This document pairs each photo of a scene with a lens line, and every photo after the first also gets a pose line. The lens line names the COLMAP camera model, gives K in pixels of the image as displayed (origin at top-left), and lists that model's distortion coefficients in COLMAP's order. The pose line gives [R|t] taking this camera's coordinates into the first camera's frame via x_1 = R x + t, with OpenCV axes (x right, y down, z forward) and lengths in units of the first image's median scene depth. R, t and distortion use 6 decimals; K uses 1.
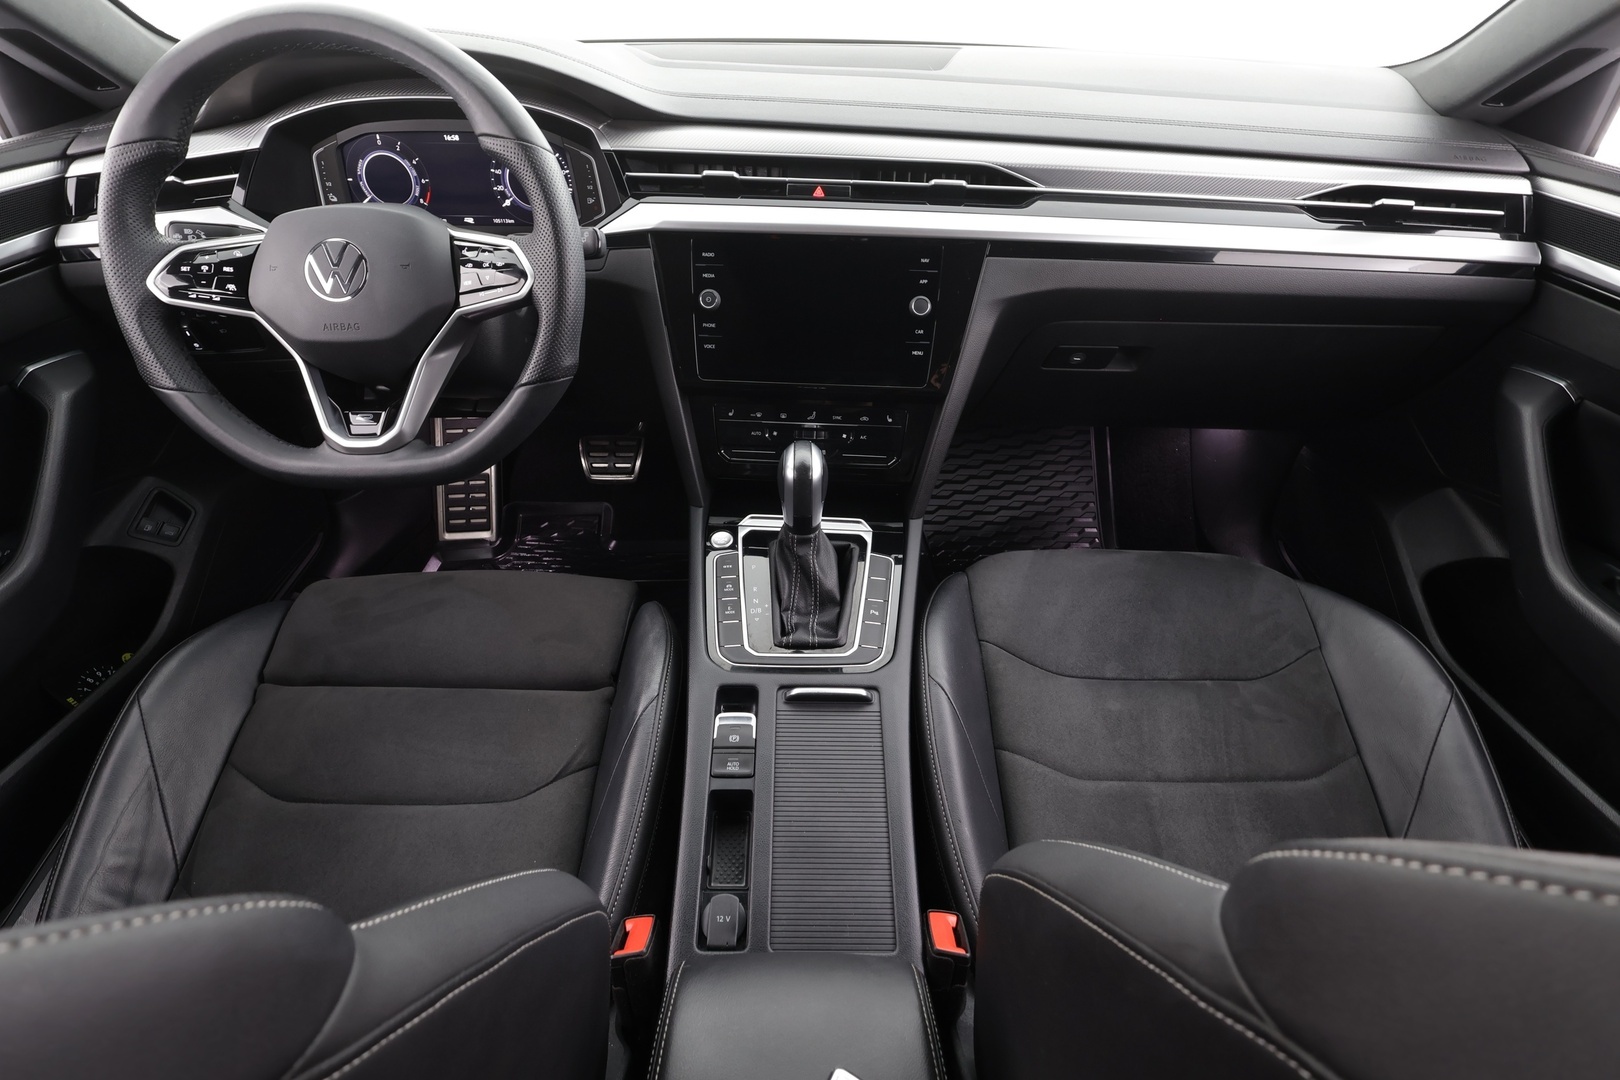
lens RADIAL K [[797.7, 0, 810.0], [0, 797.7, 540.0], [0, 0, 1]] dist [-0.001495, 0.001312]
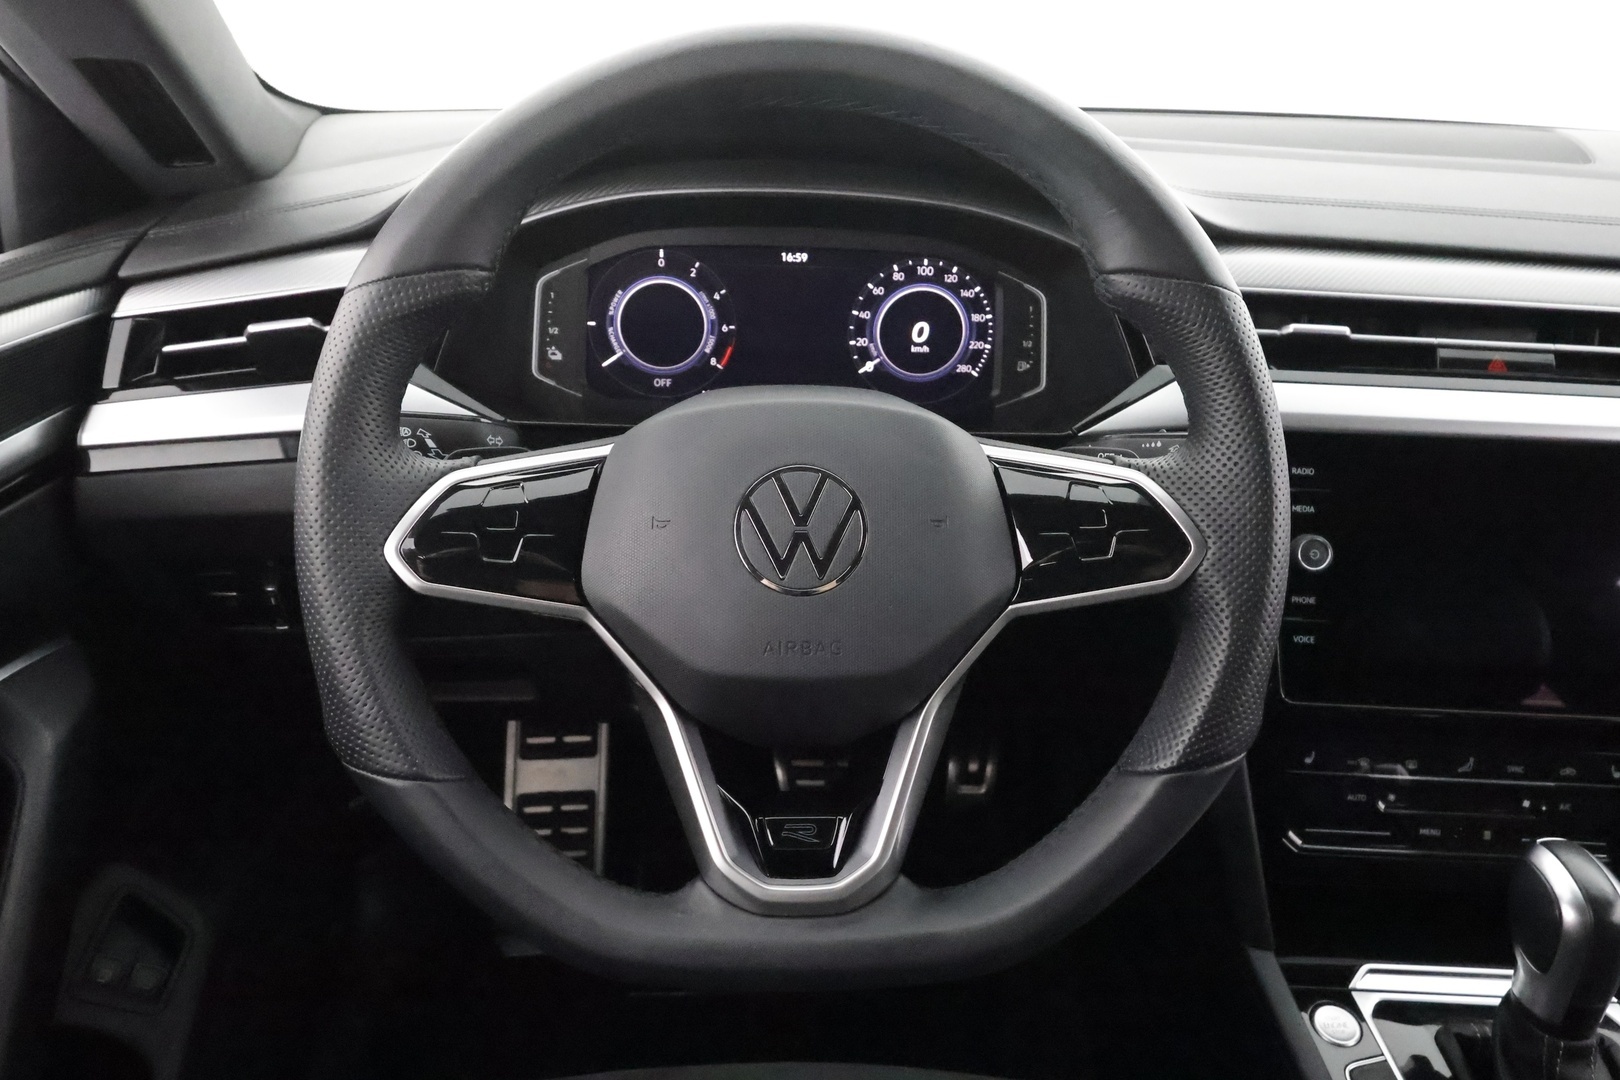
lens RADIAL K [[1163.3, 0, 810.0], [0, 1163.3, 540.0], [0, 0, 1]] dist [-0.003978, -0.001881]
pose [[0.999436, 0.010461, 0.031911, -0.481040], [-0.003590, 0.978082, -0.208187, -0.149445], [-0.033389, 0.207955, 0.977568, 0.259516]]
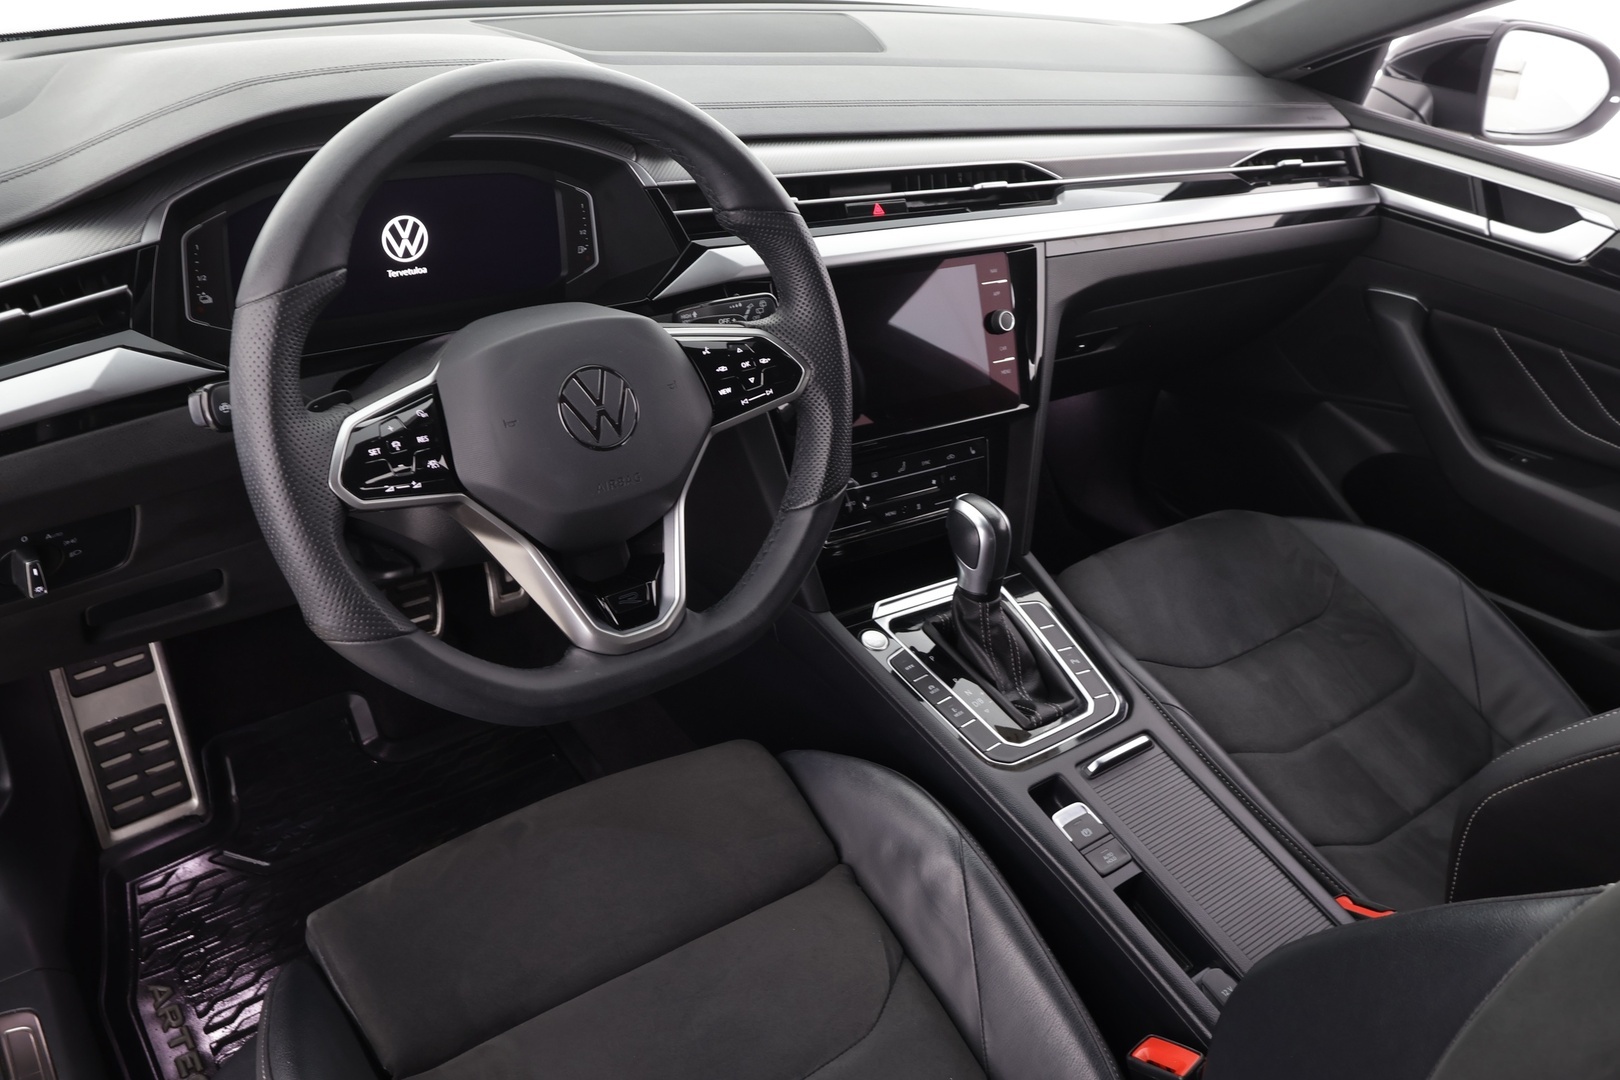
lens RADIAL K [[1251.2, 0, 810.0], [0, 1251.2, 540.0], [0, 0, 1]] dist [0.006460, 0.000295]
pose [[0.796886, -0.253480, 0.548380, -0.859692], [0.282844, 0.958629, 0.032092, -0.162297], [-0.533828, 0.129533, 0.835613, -0.026746]]
